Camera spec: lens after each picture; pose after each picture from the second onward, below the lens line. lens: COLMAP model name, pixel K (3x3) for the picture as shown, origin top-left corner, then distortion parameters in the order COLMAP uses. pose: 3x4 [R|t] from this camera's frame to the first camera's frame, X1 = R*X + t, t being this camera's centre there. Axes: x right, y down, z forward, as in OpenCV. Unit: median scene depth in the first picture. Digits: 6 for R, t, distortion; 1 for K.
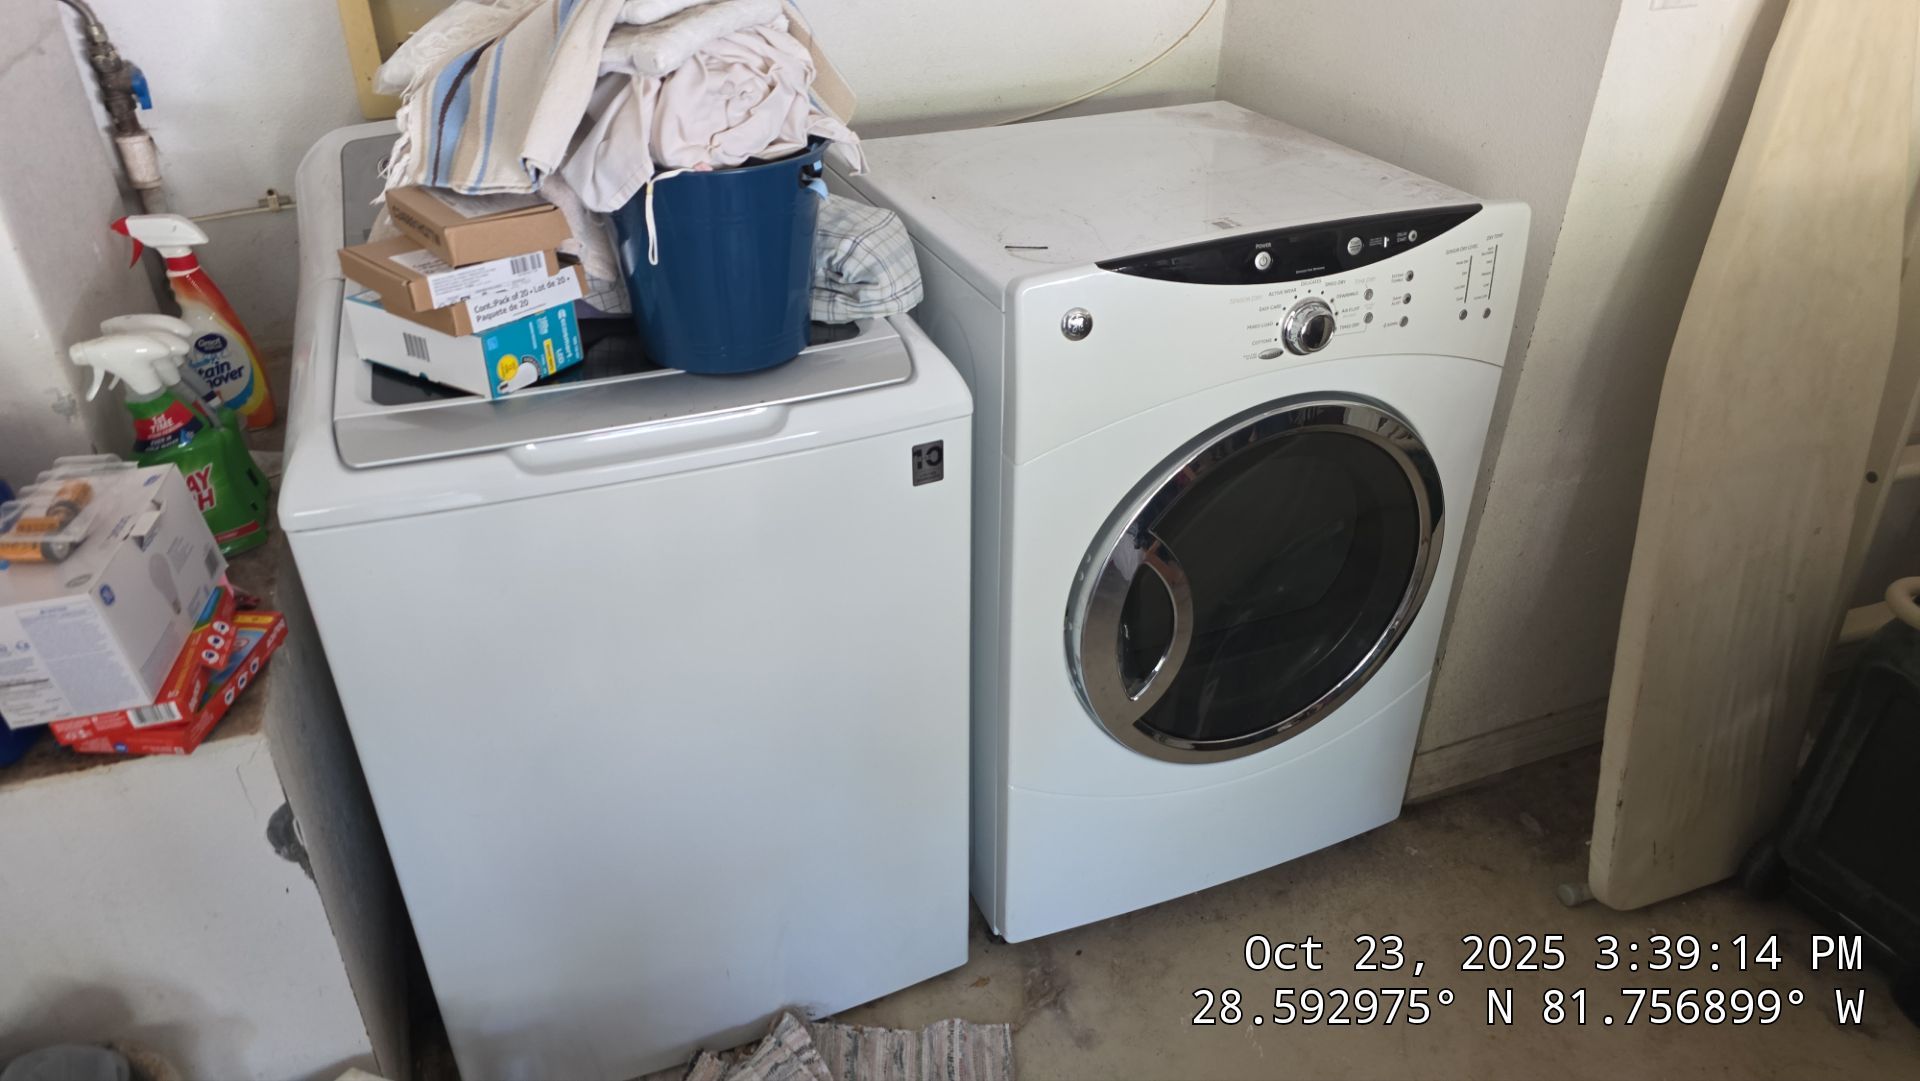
lens RADIAL K [[1322.6, 0, 938.5], [0, 1322.6, 547.1], [0, 0, 1]] dist [0.008275, -0.000066]
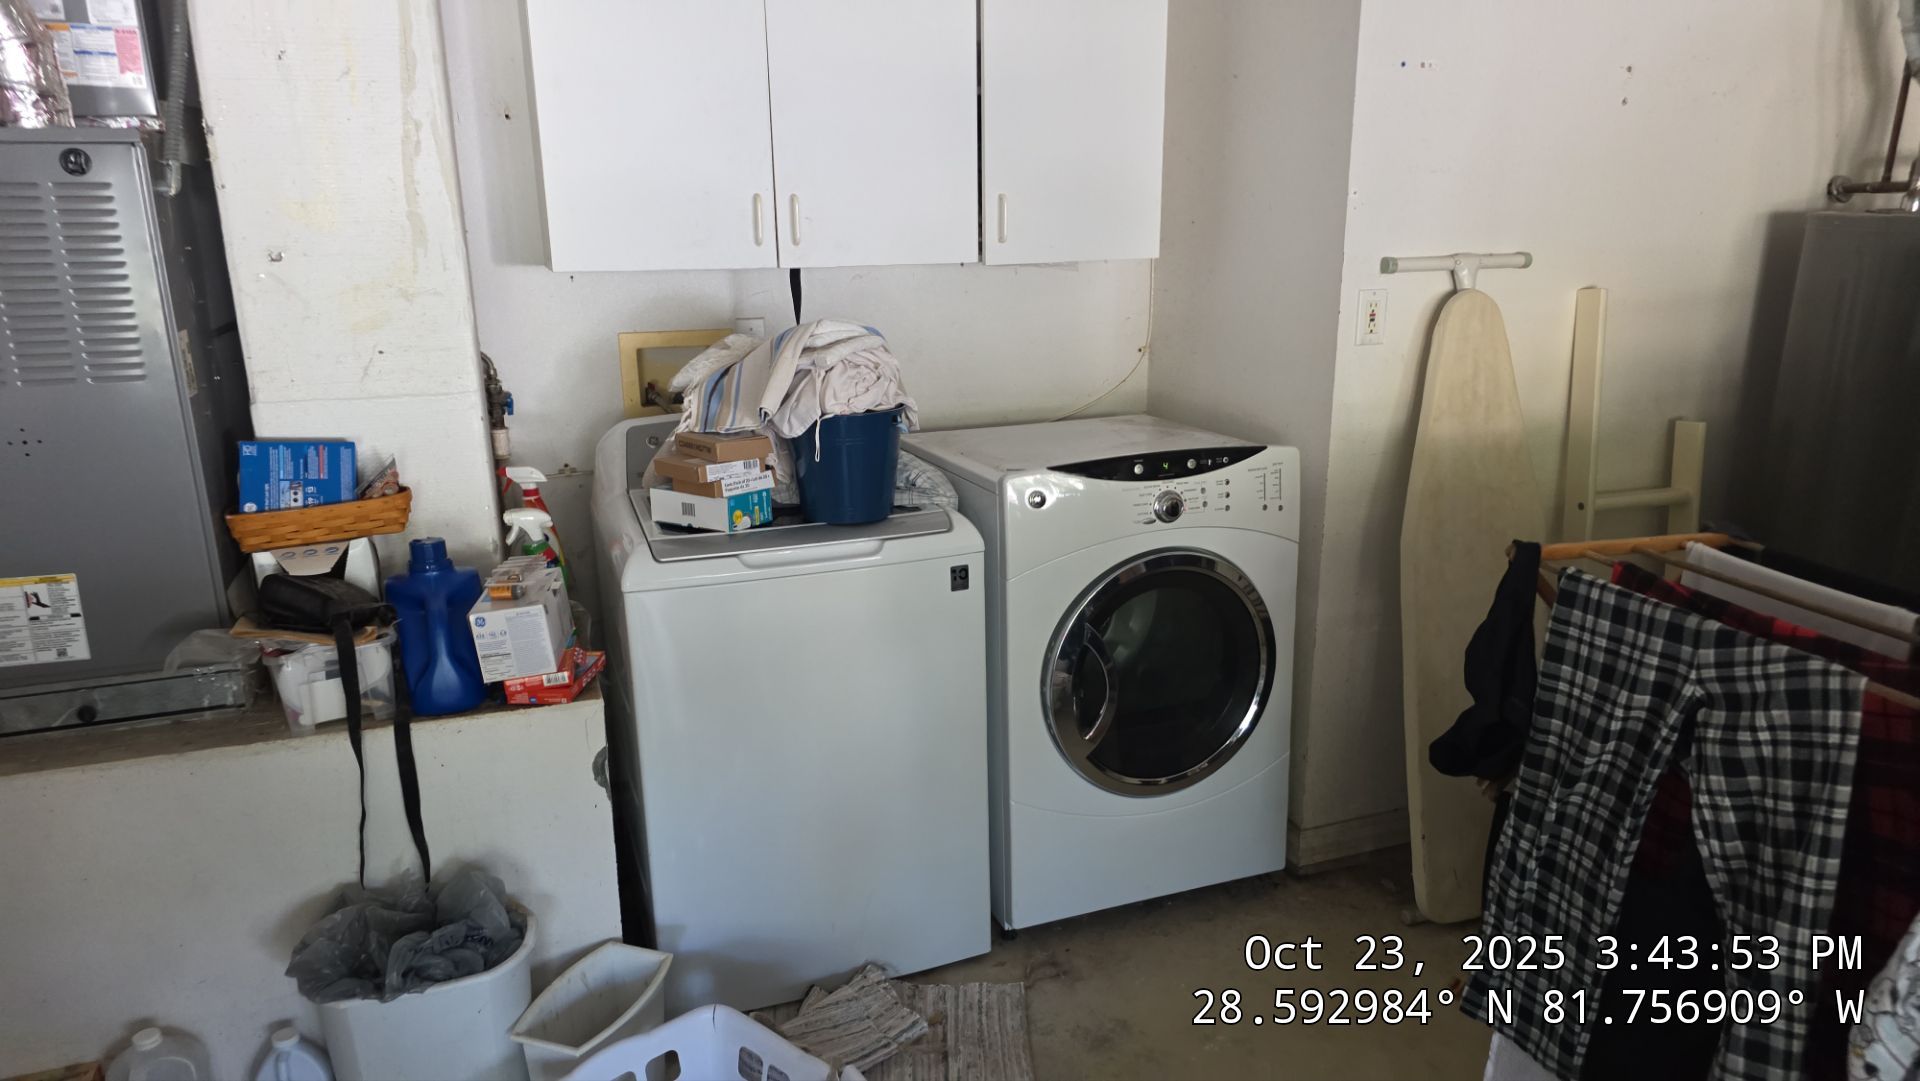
lens RADIAL K [[1244.2, 0, 960.0], [0, 1244.2, 540.5], [0, 0, 1]] dist [0.045943, 0.000117]
pose [[0.999746, -0.011270, -0.019509, 0.028294], [0.005311, 0.959389, -0.282036, 0.368919], [0.021895, 0.281861, 0.959205, -0.646339]]
